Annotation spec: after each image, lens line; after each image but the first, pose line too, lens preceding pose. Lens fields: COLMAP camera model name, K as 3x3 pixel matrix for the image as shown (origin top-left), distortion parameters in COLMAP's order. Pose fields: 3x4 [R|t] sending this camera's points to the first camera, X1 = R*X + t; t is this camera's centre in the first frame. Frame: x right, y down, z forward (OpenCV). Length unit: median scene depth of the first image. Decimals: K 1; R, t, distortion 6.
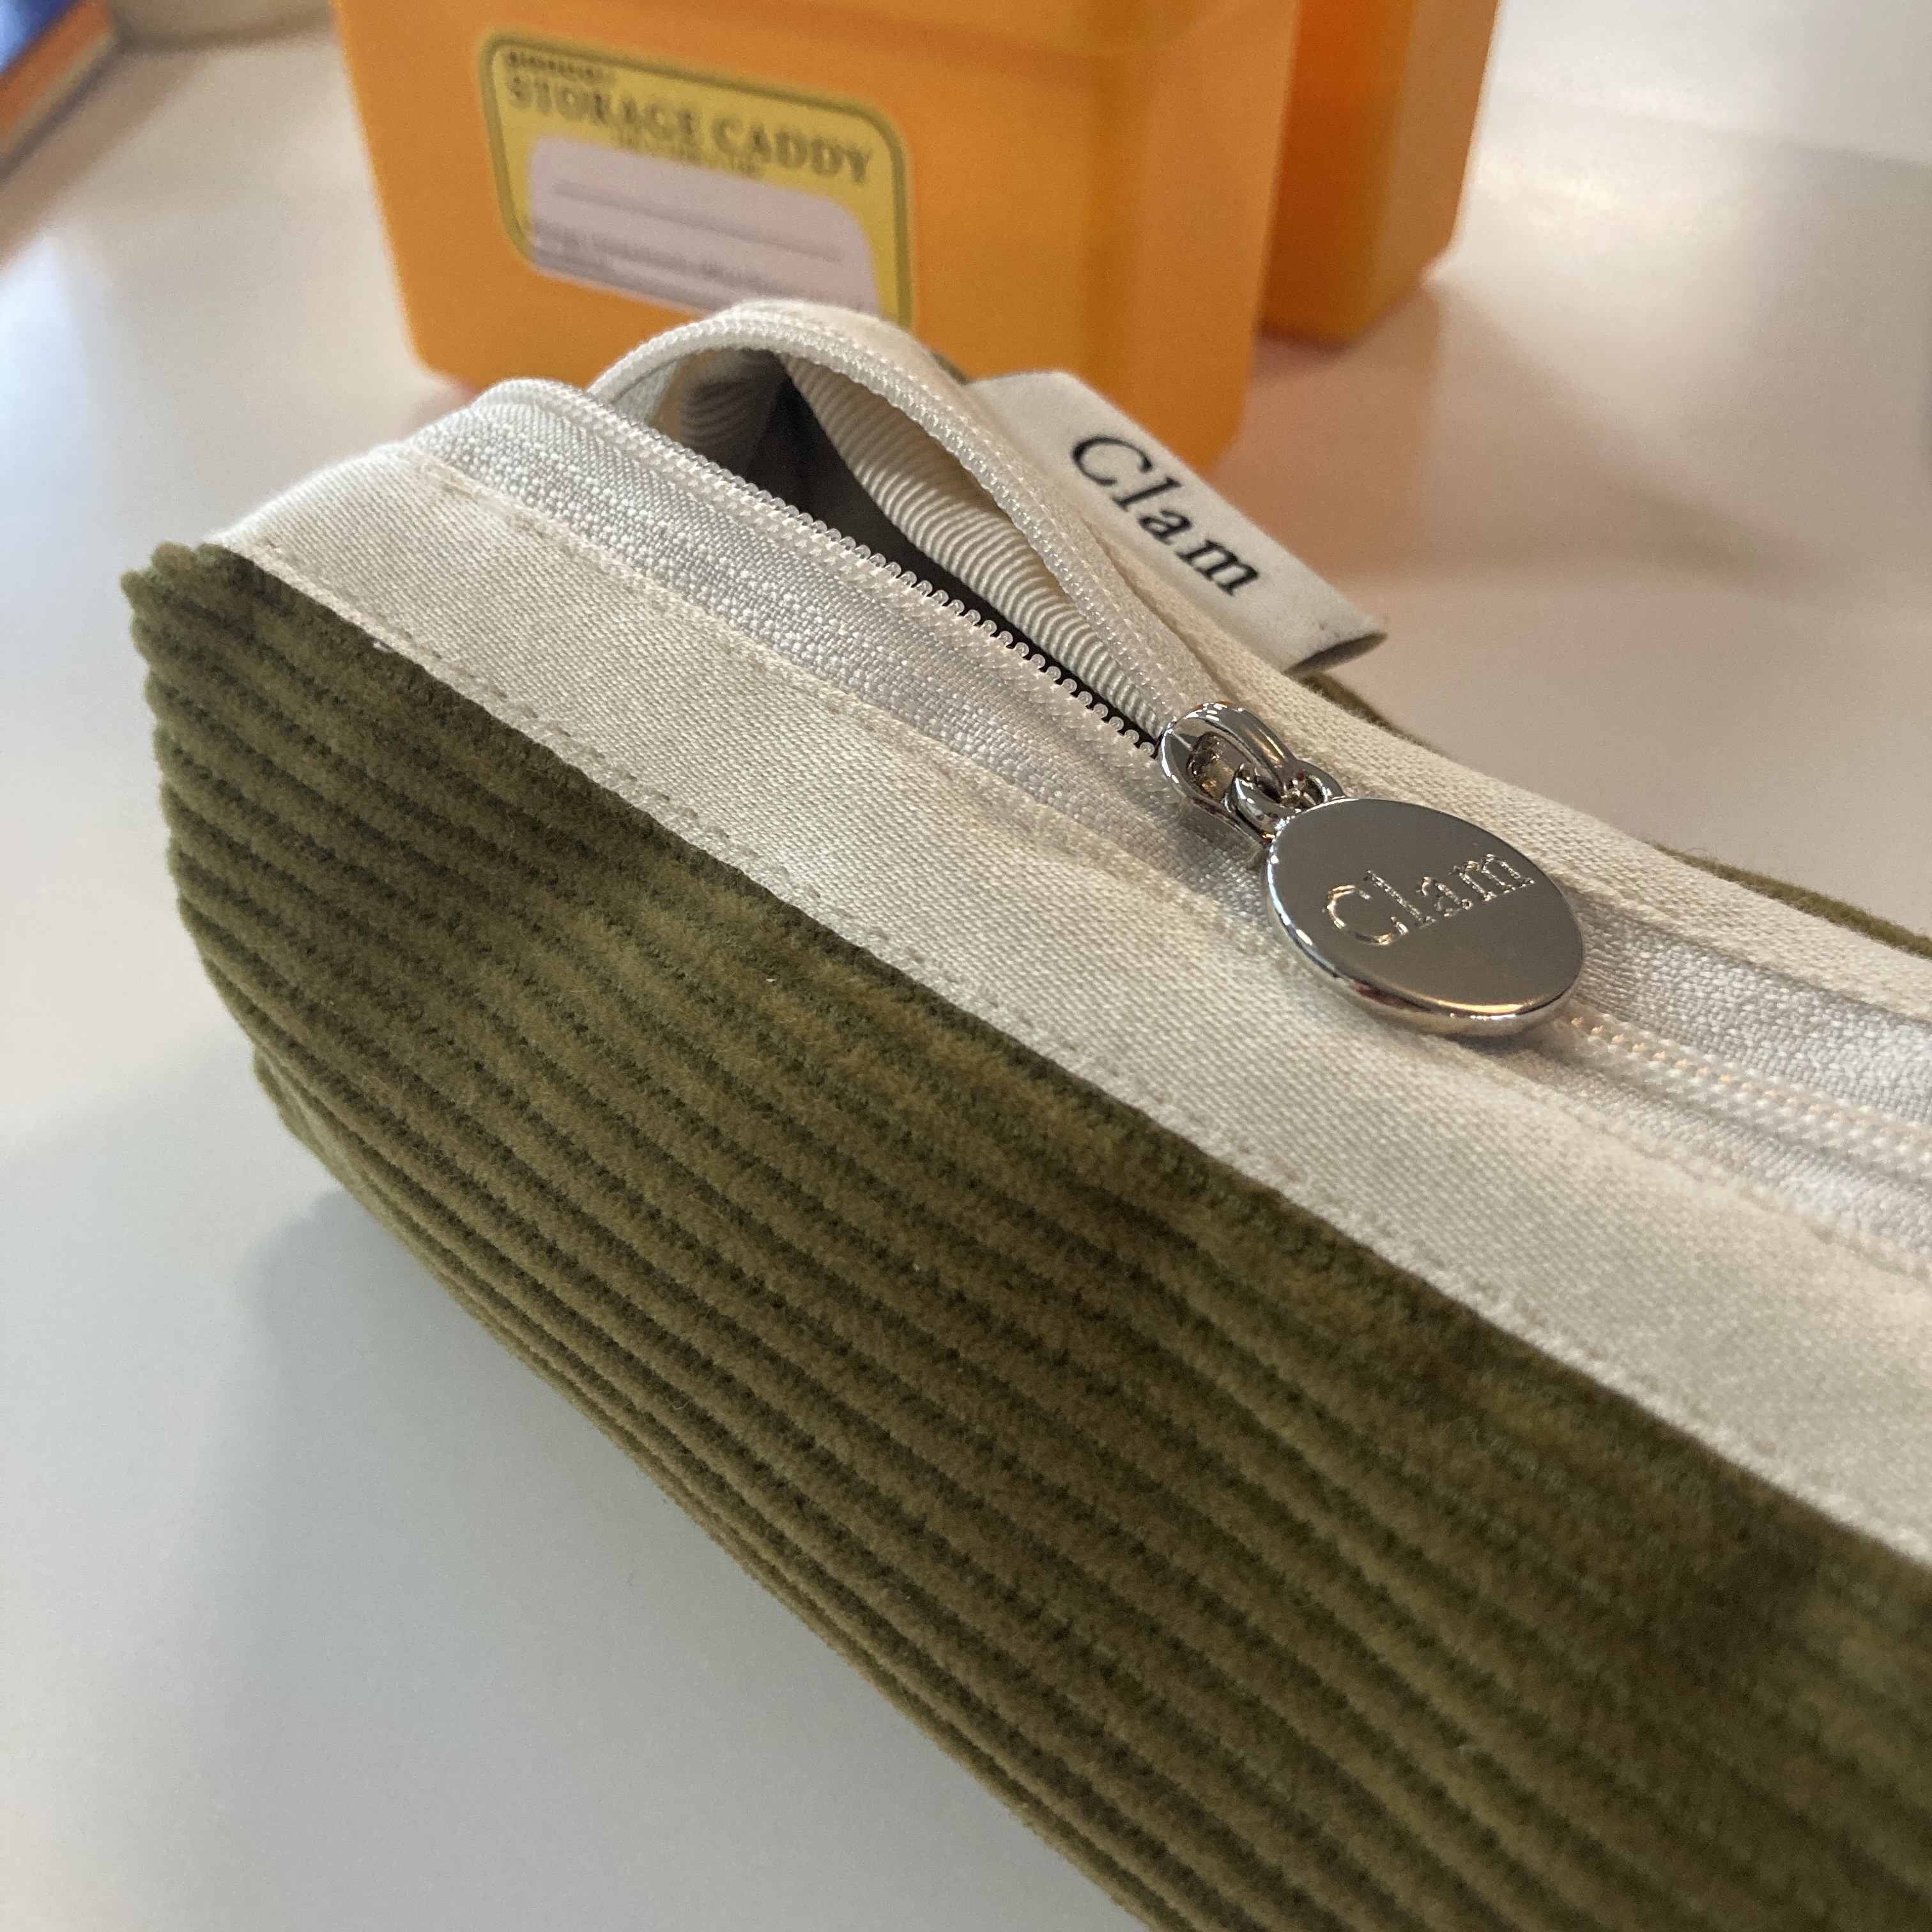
lens RADIAL K [[2164.0, 0, 966.0], [0, 2164.0, 966.0], [0, 0, 1]] dist [0.199774, -0.937874]
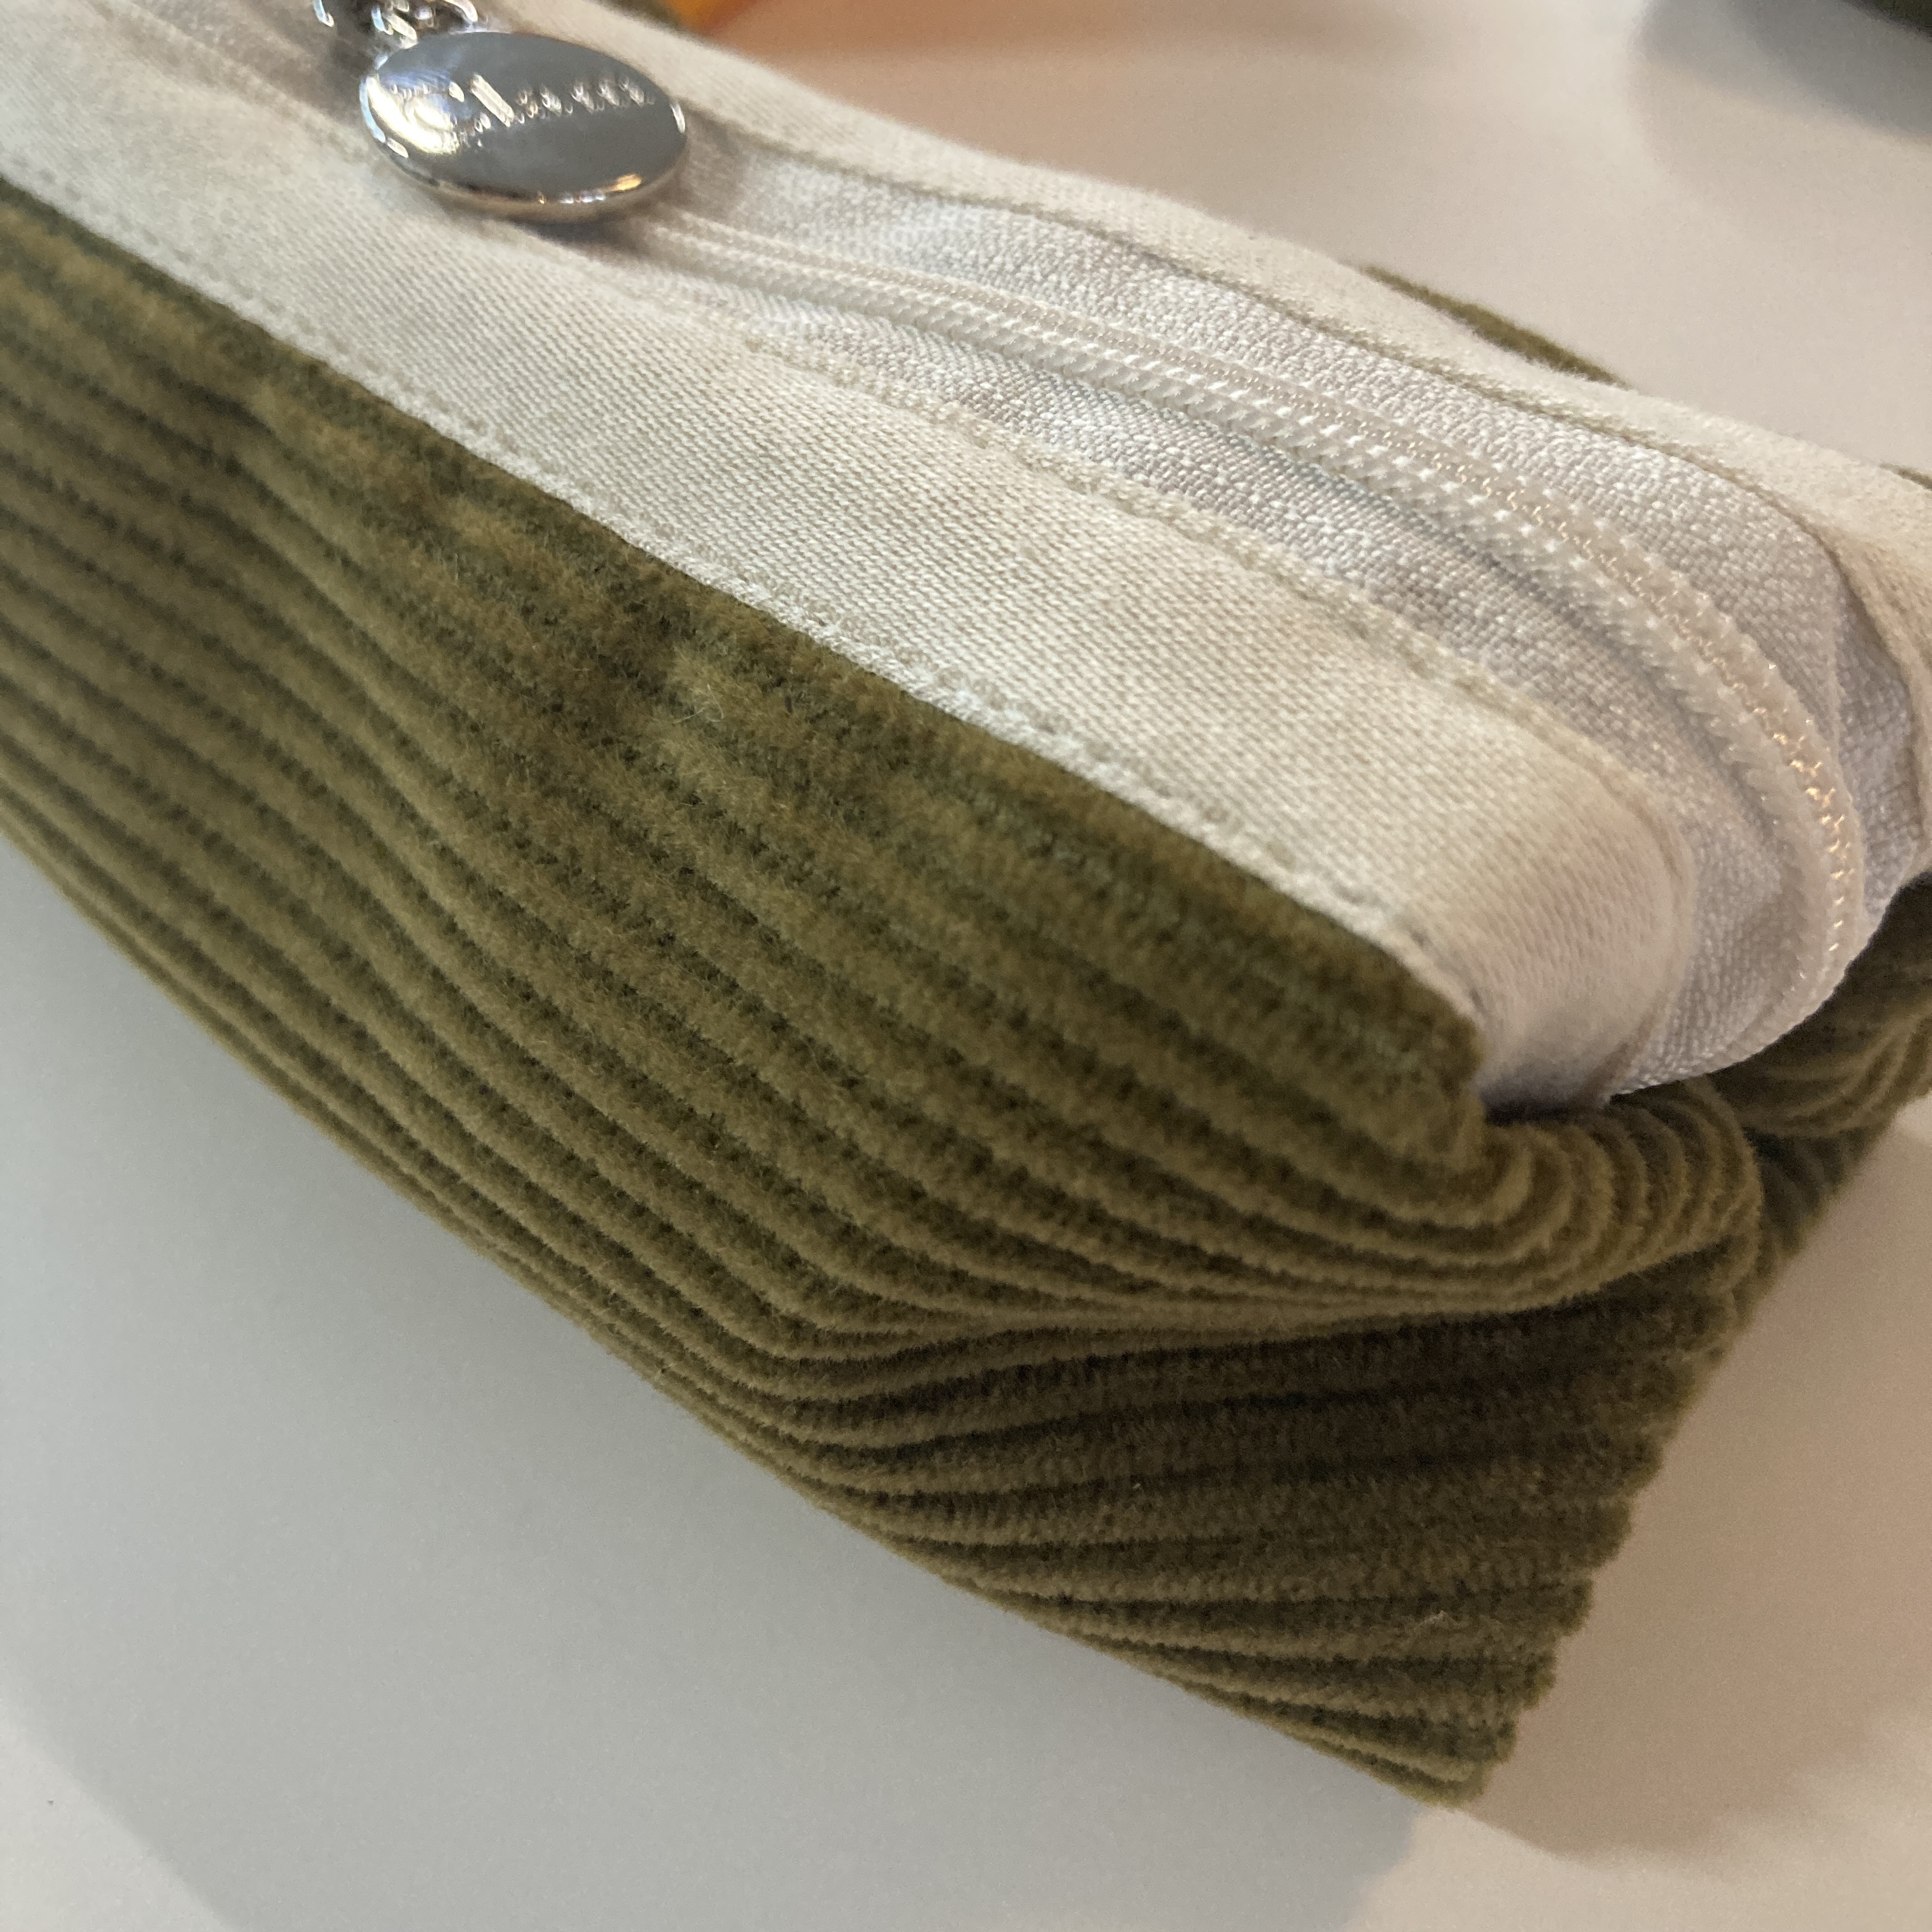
lens RADIAL K [[2268.9, 0, 966.0], [0, 2268.9, 1026.8], [0, 0, 1]] dist [0.029180, -0.243169]
pose [[0.999988, -0.000893, -0.004919, 0.375661], [0.001568, 0.990293, 0.138989, 0.222130], [0.004747, -0.138995, 0.990282, -0.093451]]
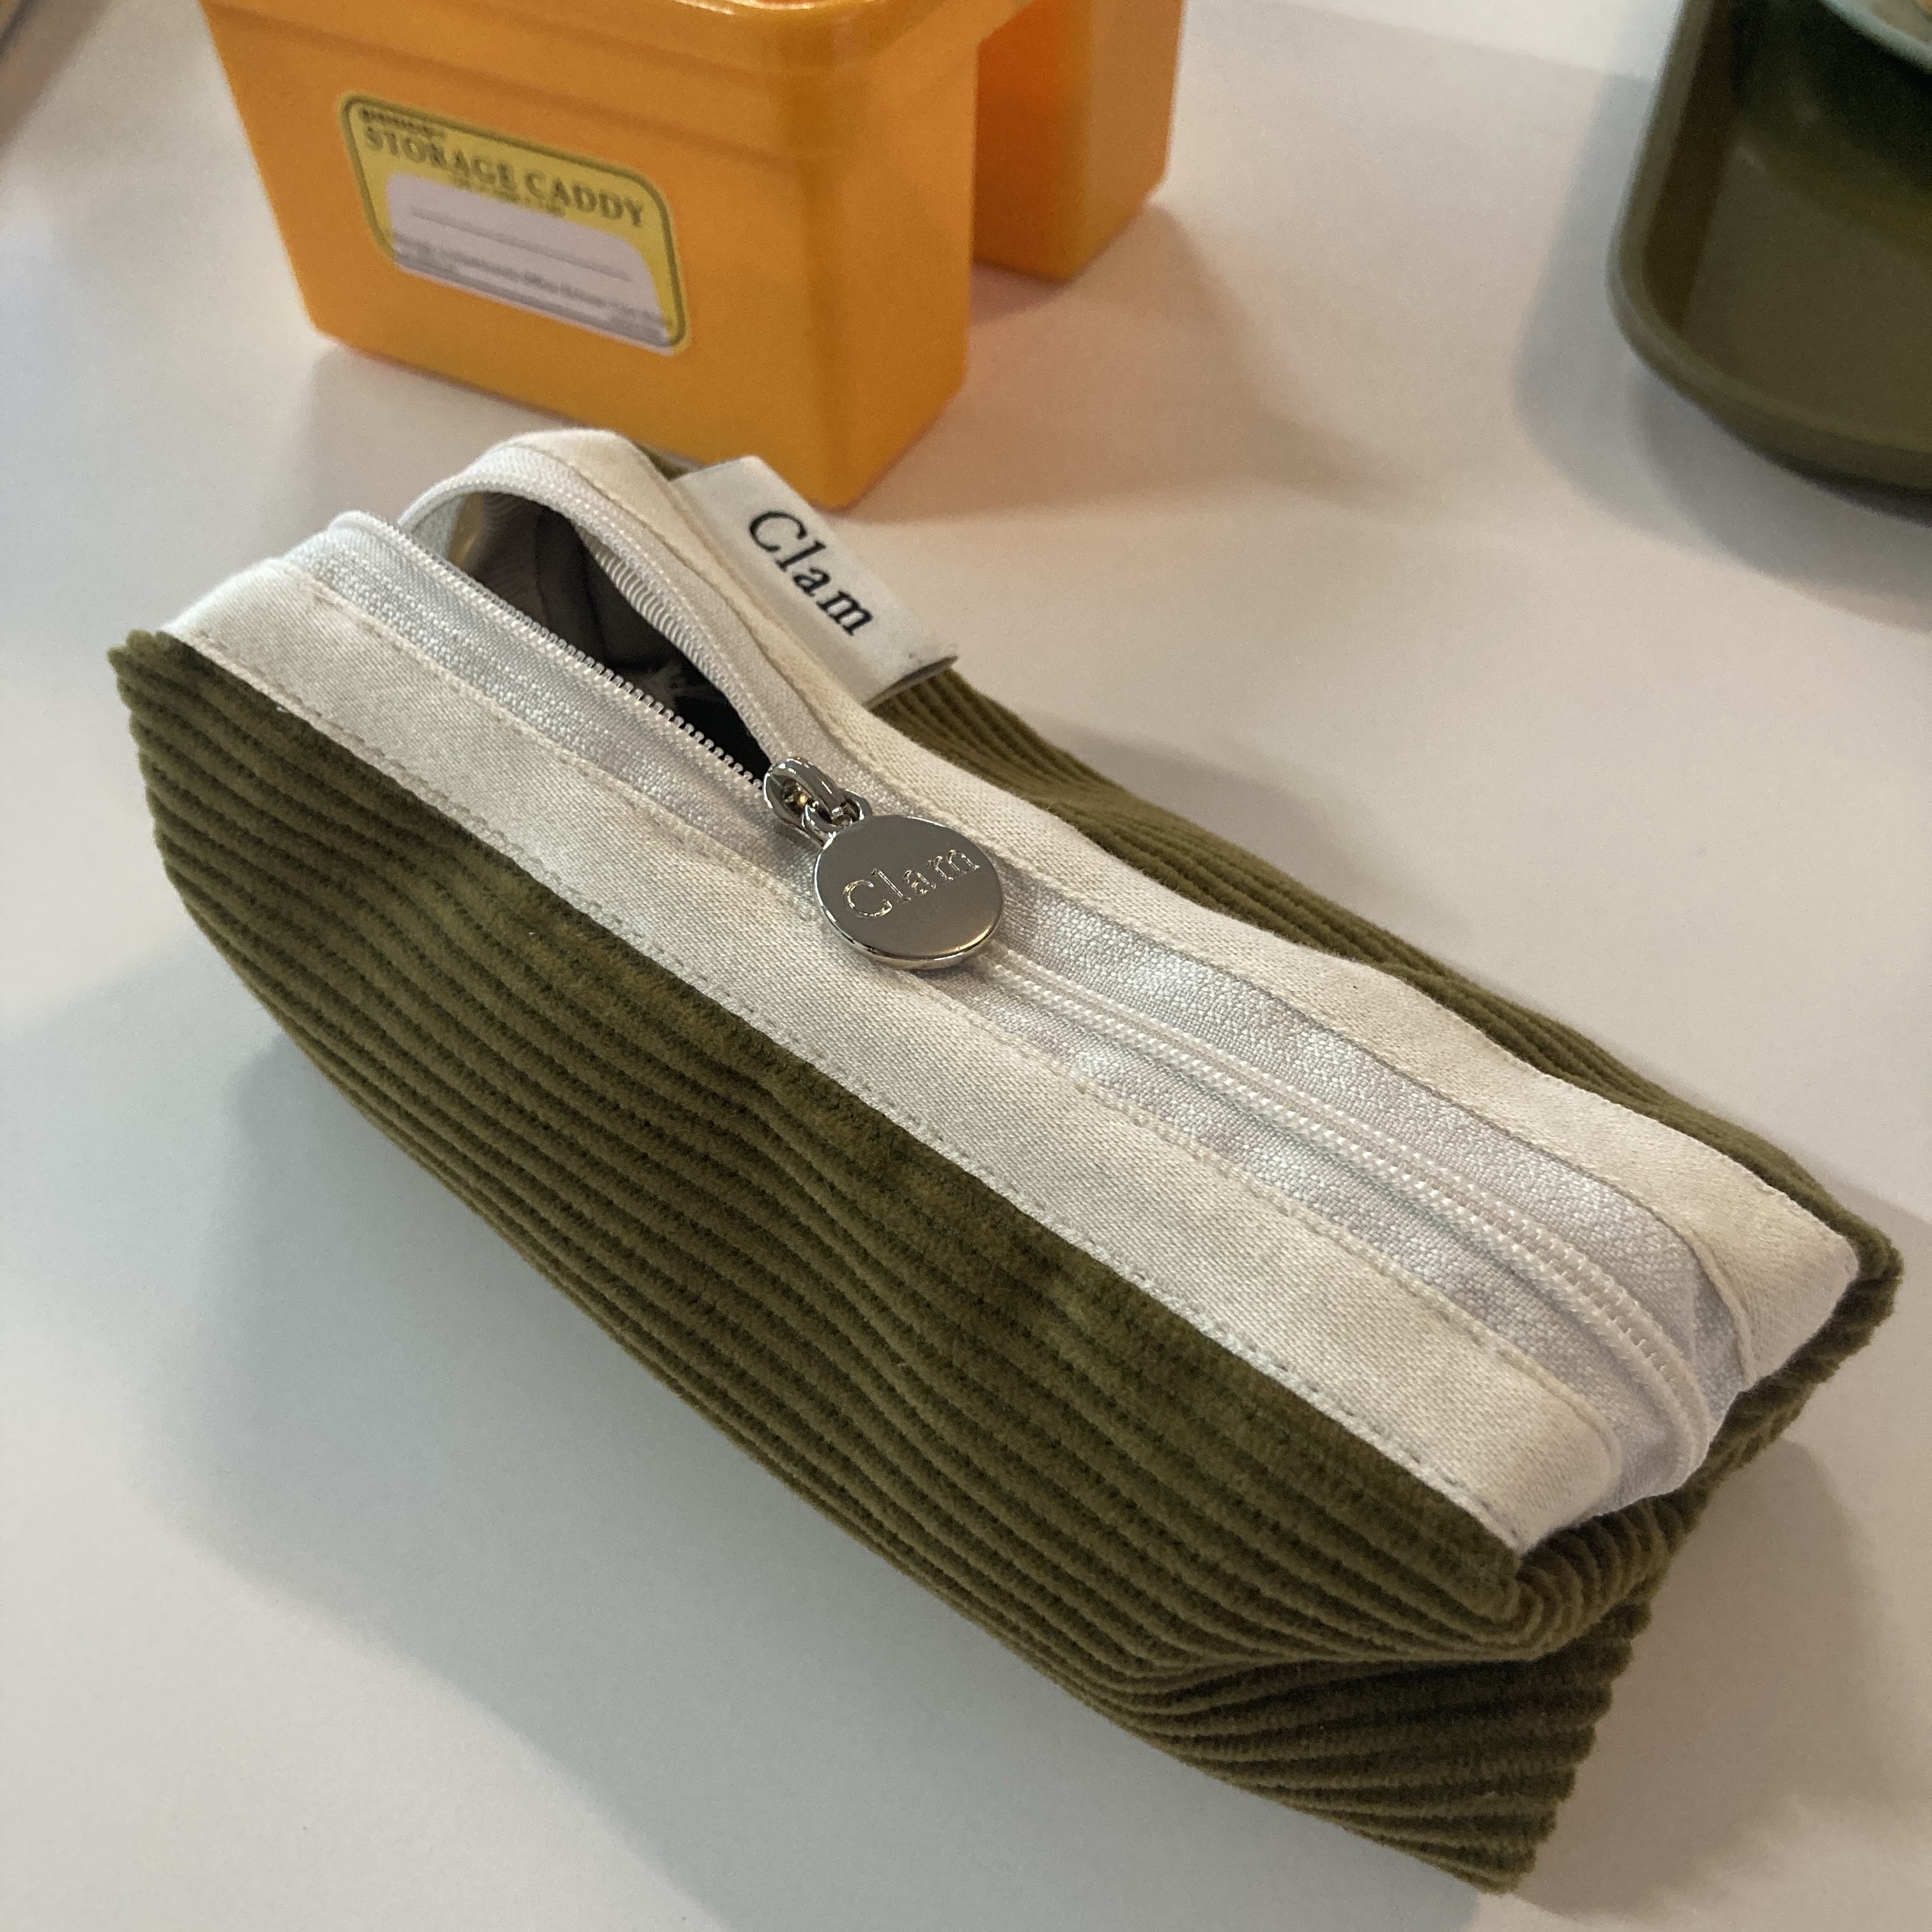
lens RADIAL K [[2133.1, 0, 991.5], [0, 2133.1, 959.5], [0, 0, 1]] dist [0.107597, -0.502096]
pose [[0.999162, -0.034838, 0.021494, 0.211251], [0.031350, 0.988866, 0.145466, -0.189254], [-0.026322, -0.144670, 0.989130, -0.584467]]
